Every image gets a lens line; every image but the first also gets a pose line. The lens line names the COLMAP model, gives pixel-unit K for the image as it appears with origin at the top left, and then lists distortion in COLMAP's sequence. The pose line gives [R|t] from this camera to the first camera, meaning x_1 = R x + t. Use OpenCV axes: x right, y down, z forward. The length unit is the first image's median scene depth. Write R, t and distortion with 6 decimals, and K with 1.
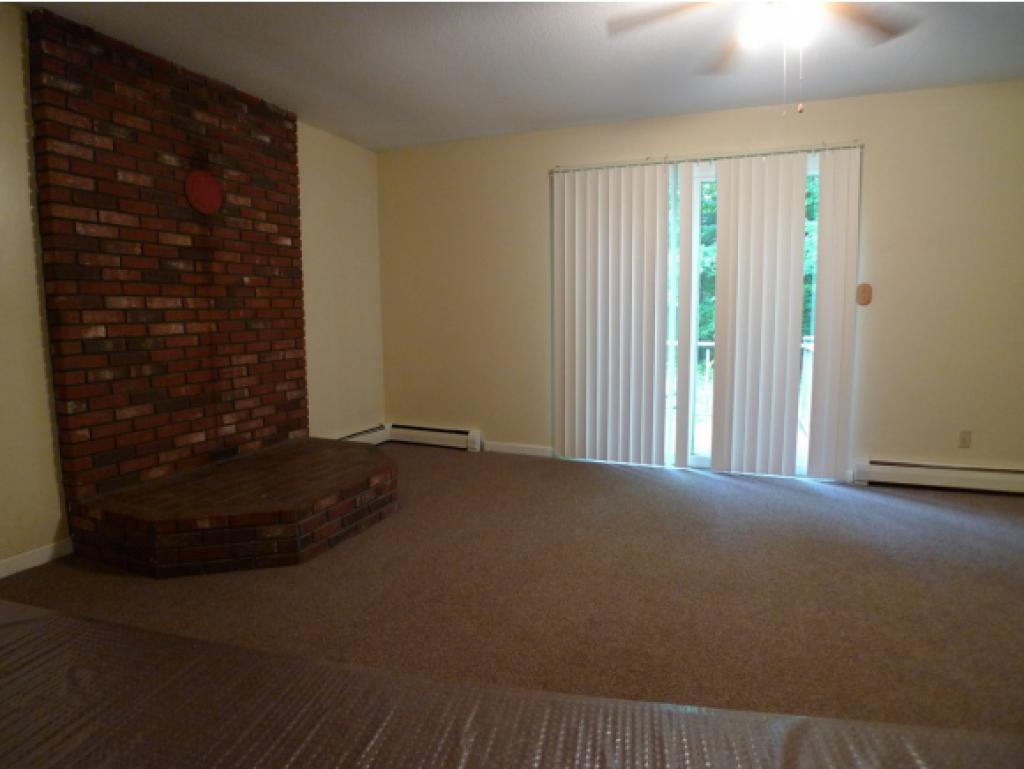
lens RADIAL K [[572.3, 0, 507.1], [0, 572.3, 382.6], [0, 0, 1]] dist [-0.089851, 0.018271]
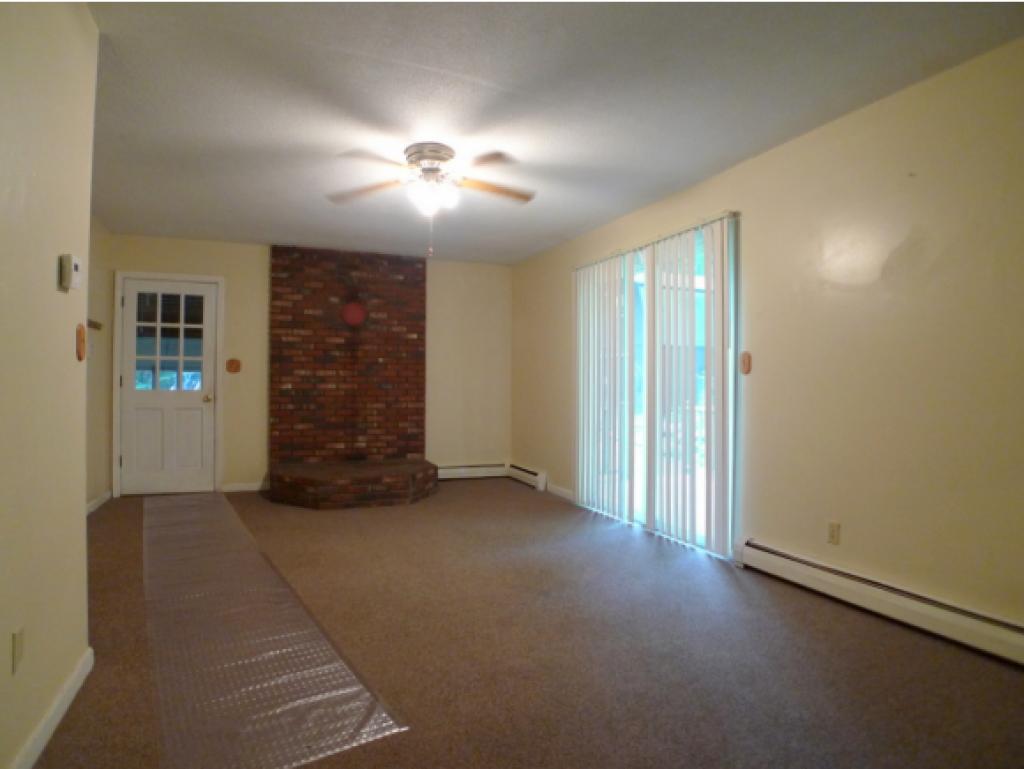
lens RADIAL K [[572.3, 0, 507.1], [0, 572.3, 382.6], [0, 0, 1]] dist [-0.089851, 0.018271]
pose [[0.714245, 0.011004, -0.699810, 1.116382], [-0.097016, 0.991781, -0.083422, -0.005092], [0.693140, 0.127476, 0.709442, 0.028694]]
